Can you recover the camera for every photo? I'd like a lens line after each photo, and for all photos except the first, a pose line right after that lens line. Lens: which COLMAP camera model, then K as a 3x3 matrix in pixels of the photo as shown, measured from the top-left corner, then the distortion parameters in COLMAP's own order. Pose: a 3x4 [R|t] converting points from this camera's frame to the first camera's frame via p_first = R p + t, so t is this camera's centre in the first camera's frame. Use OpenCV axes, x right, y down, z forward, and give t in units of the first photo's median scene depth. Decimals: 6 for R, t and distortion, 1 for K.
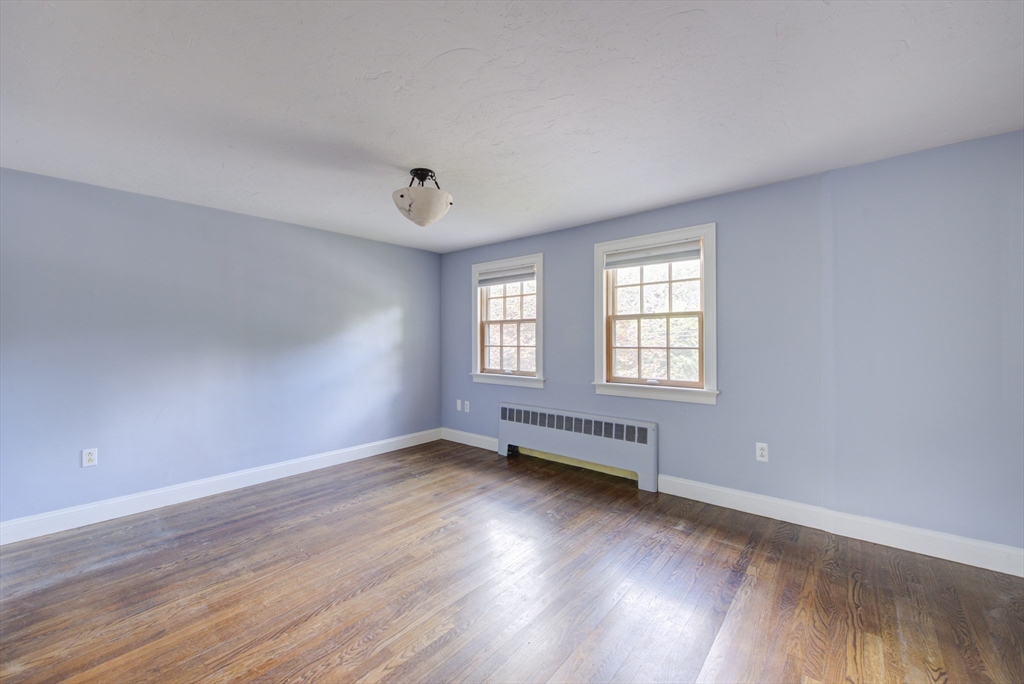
lens RADIAL K [[405.8, 0, 506.4], [0, 405.8, 336.1], [0, 0, 1]] dist [0.001544, -0.003918]
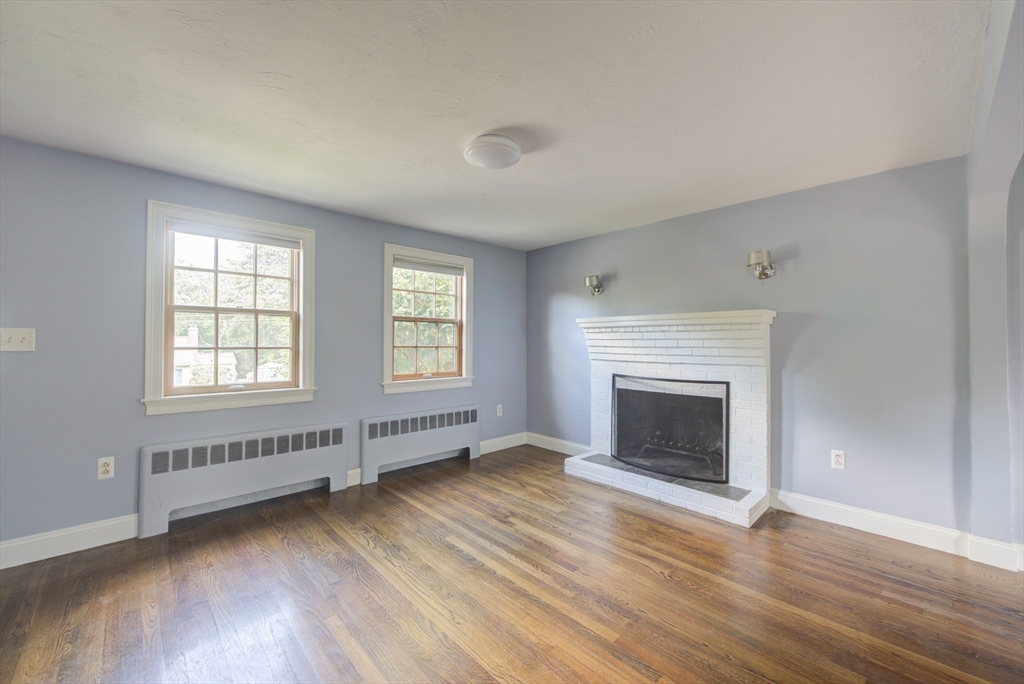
lens RADIAL K [[393.3, 0, 493.4], [0, 393.3, 335.7], [0, 0, 1]] dist [-0.000982, -0.000208]
pose [[0.137191, 0.016213, 0.990412, -0.532824], [-0.019269, 0.999721, -0.013696, 0.005402], [-0.990357, -0.017206, 0.137465, 0.467790]]
